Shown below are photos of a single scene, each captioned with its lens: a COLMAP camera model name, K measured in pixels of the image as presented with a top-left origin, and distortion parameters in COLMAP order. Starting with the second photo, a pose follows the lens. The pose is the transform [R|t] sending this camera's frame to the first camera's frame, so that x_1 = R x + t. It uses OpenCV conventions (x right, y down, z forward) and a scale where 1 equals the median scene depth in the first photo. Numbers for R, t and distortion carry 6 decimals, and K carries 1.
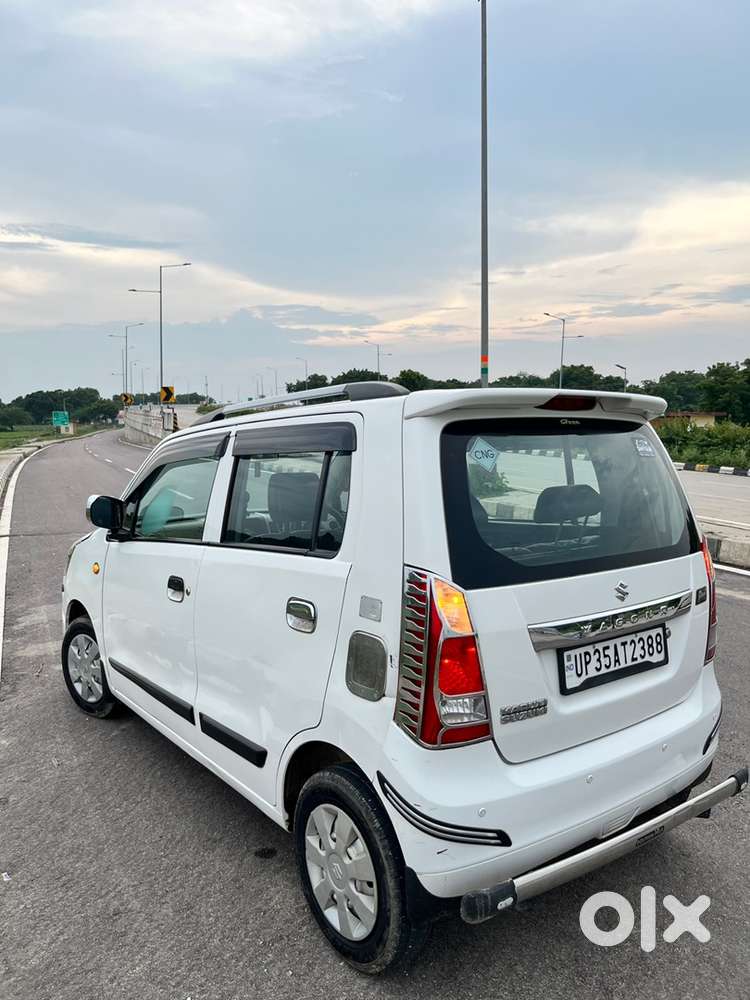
lens RADIAL K [[755.1, 0, 375.0], [0, 755.1, 500.0], [0, 0, 1]] dist [0.036127, -0.055004]
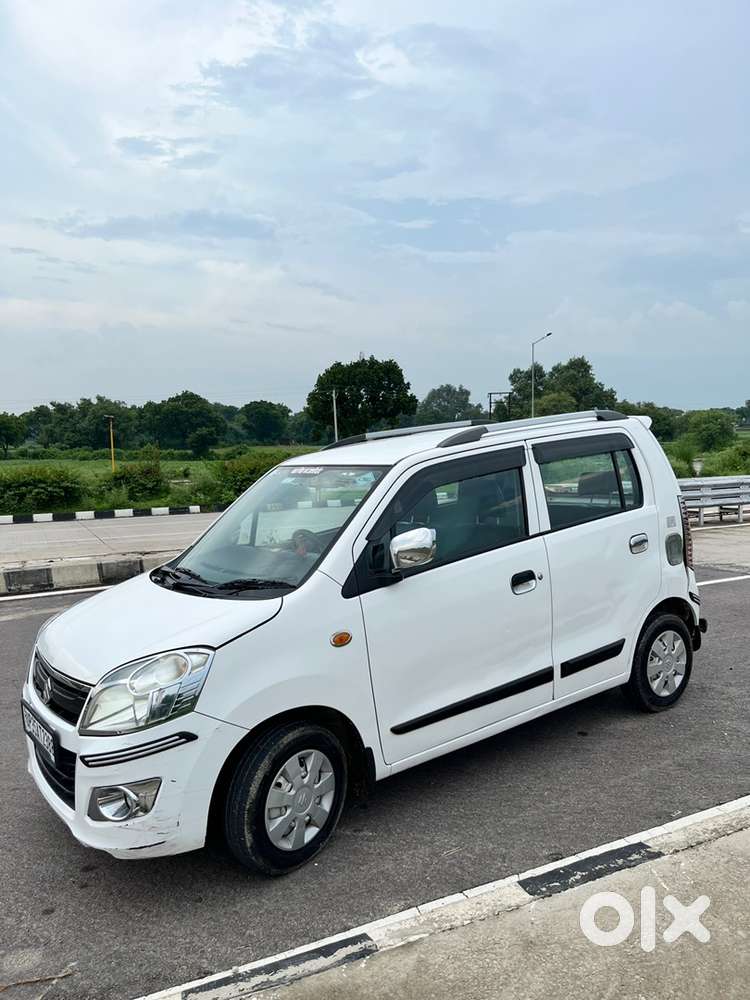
lens RADIAL K [[755.1, 0, 375.0], [0, 755.1, 500.0], [0, 0, 1]] dist [0.036127, -0.055004]
pose [[0.028288, -0.095846, 0.994994, -1.858206], [0.134582, 0.986695, 0.091220, -0.189576], [-0.990499, 0.131328, 0.040810, 1.526671]]
